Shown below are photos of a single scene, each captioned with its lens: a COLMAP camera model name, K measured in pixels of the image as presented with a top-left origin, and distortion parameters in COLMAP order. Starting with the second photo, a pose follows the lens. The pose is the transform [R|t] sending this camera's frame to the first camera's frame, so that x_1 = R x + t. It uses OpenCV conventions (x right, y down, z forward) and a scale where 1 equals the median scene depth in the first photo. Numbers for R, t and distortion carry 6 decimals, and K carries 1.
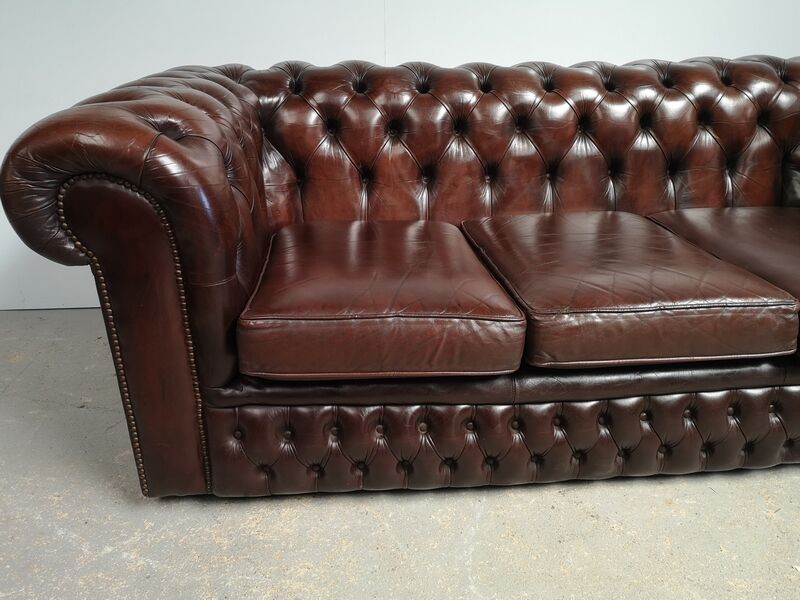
lens RADIAL K [[635.9, 0, 404.1], [0, 635.9, 288.8], [0, 0, 1]] dist [0.028074, -0.053752]
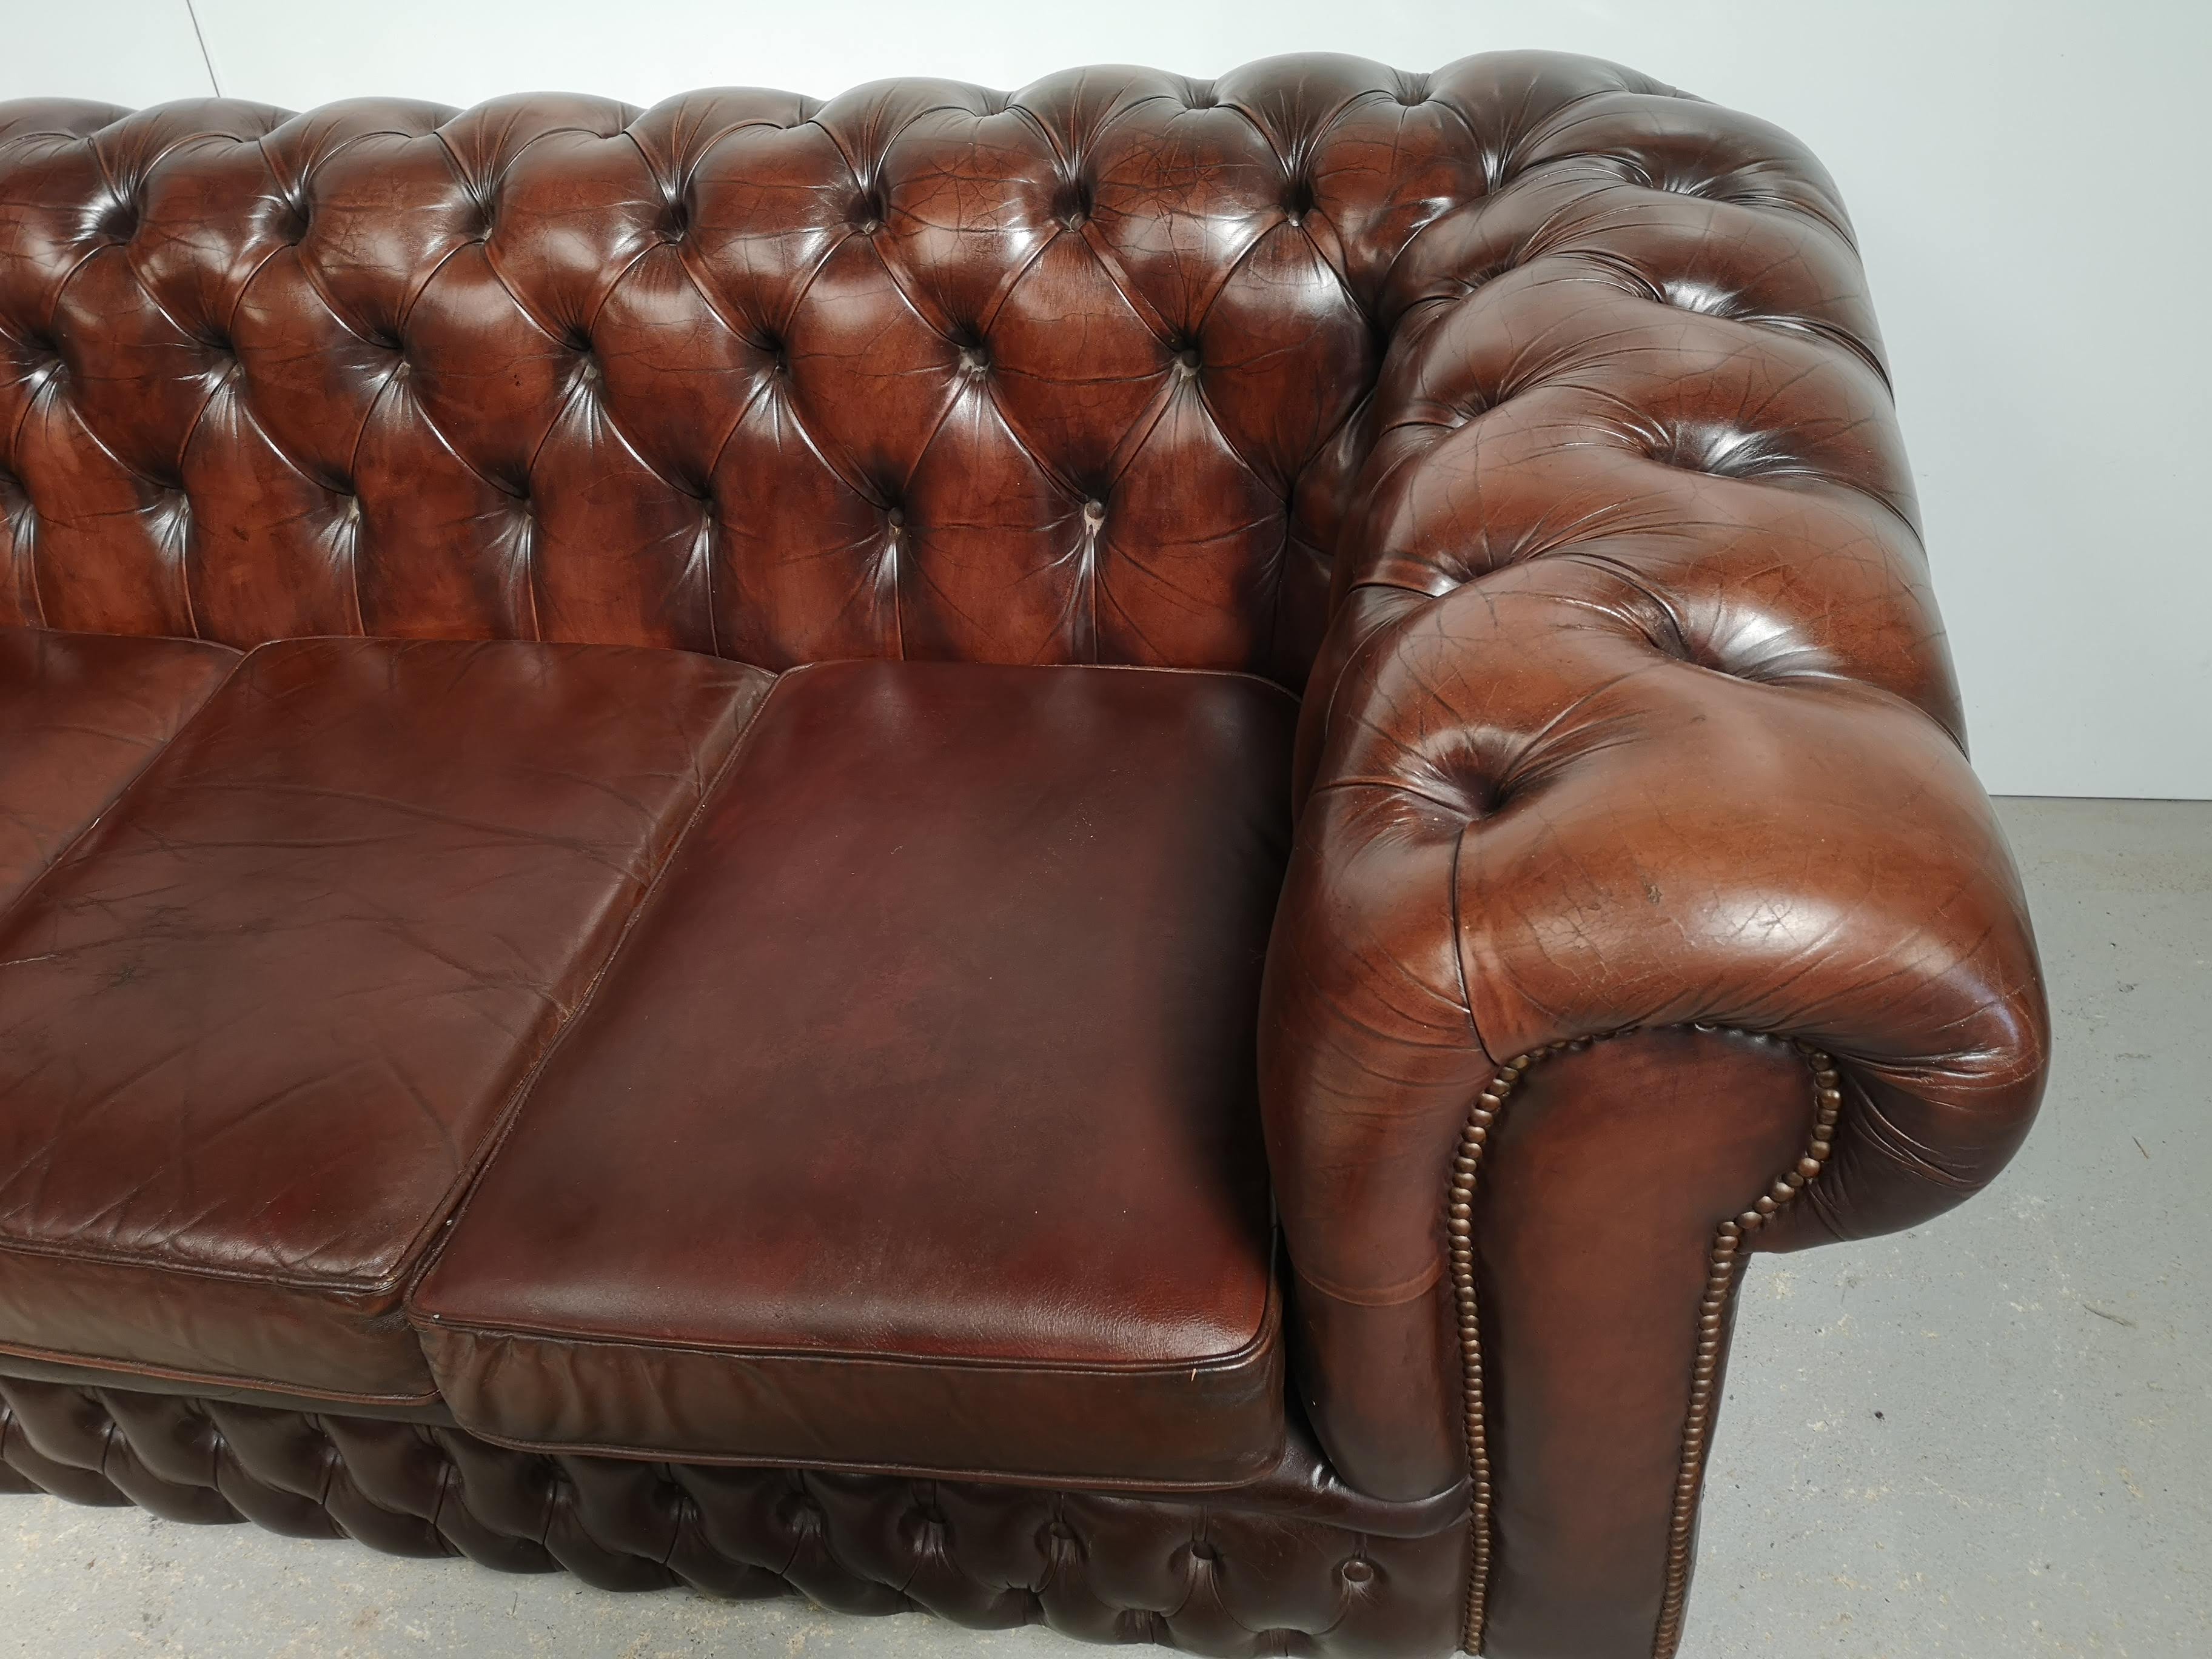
lens RADIAL K [[1784.5, 0, 1106.0], [0, 1784.5, 829.5], [0, 0, 1]] dist [0.032460, -0.057773]
pose [[0.955933, 0.121149, -0.267424, 1.085497], [-0.027964, 0.944320, 0.327839, -0.465722], [0.292251, -0.305914, 0.906094, 0.325774]]
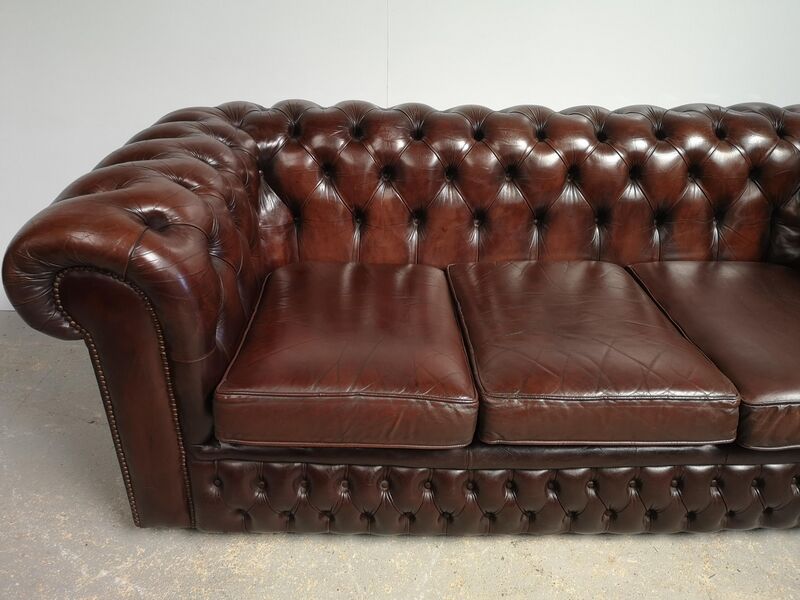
lens RADIAL K [[635.9, 0, 404.1], [0, 635.9, 288.8], [0, 0, 1]] dist [0.028074, -0.053752]
pose [[0.997656, 0.046656, -0.050050, 0.099953], [-0.042846, 0.996287, 0.074672, -0.195911], [0.053348, -0.072352, 0.995951, -0.064926]]
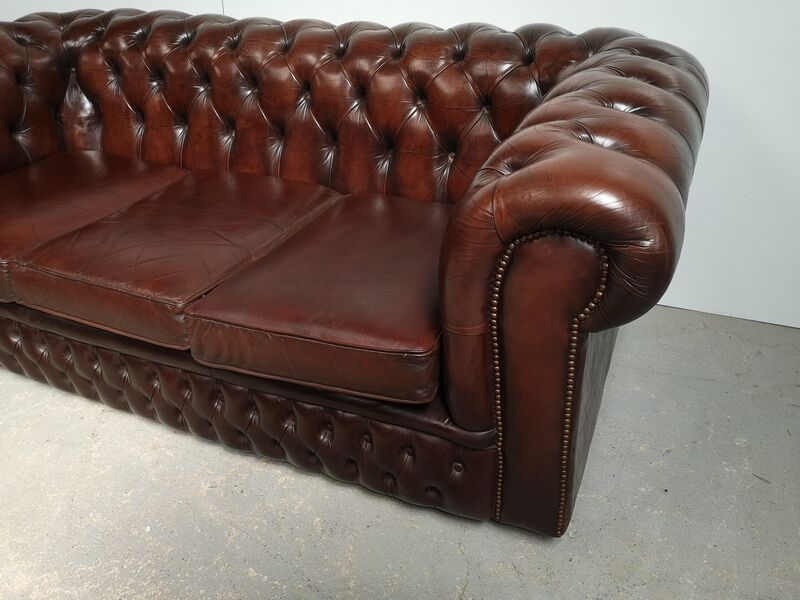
lens RADIAL K [[640.7, 0, 397.2], [0, 640.7, 292.6], [0, 0, 1]] dist [0.008364, -0.002146]
pose [[0.869606, 0.243498, -0.429528, 1.274934], [-0.160718, 0.962156, 0.220060, -0.277383], [0.466857, -0.122333, 0.875830, 0.213754]]
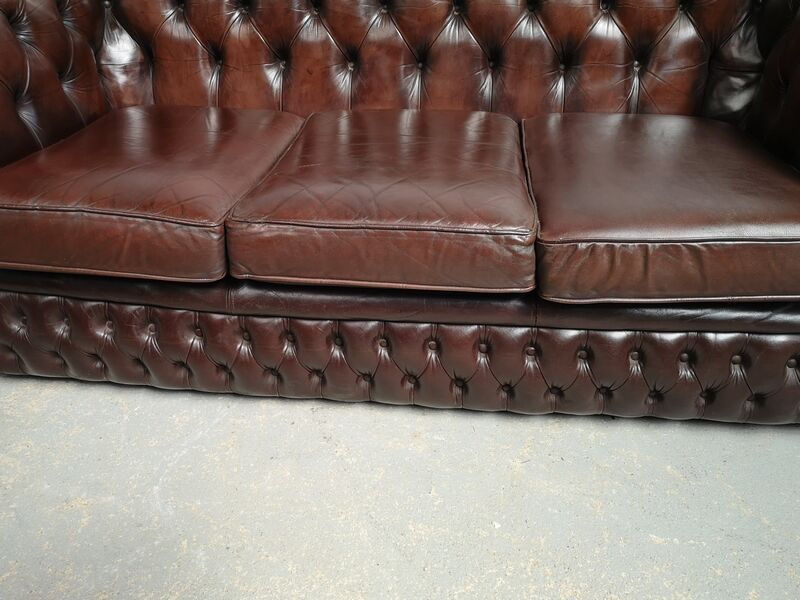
lens RADIAL K [[635.9, 0, 404.1], [0, 635.9, 288.8], [0, 0, 1]] dist [0.028074, -0.053752]
pose [[0.979490, 0.101173, -0.174250, 0.557673], [-0.070732, 0.982412, 0.172813, -0.035845], [0.188670, -0.156943, 0.969419, 0.133644]]
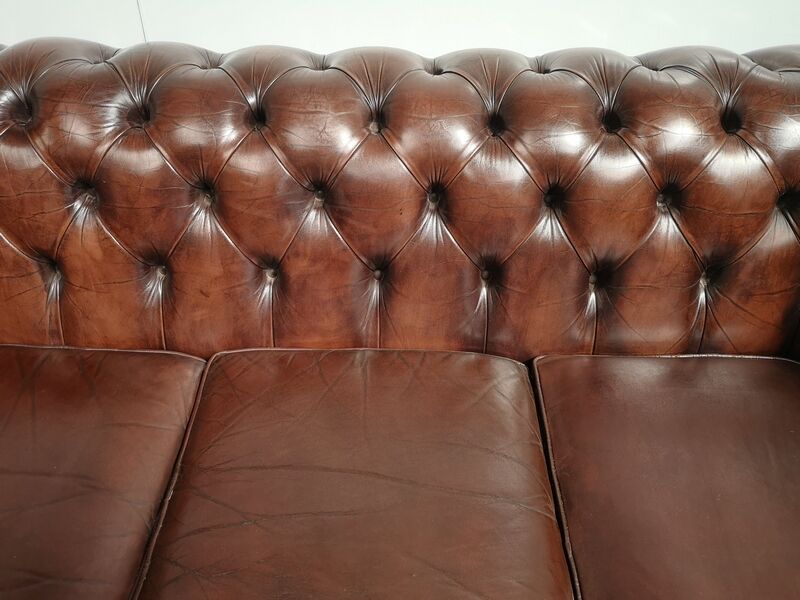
lens RADIAL K [[635.9, 0, 404.1], [0, 635.9, 288.8], [0, 0, 1]] dist [0.028074, -0.053752]
pose [[0.993888, 0.078123, -0.077997, 0.424412], [-0.052893, 0.957157, 0.284697, -0.471743], [0.096897, -0.278831, 0.955439, 0.644582]]
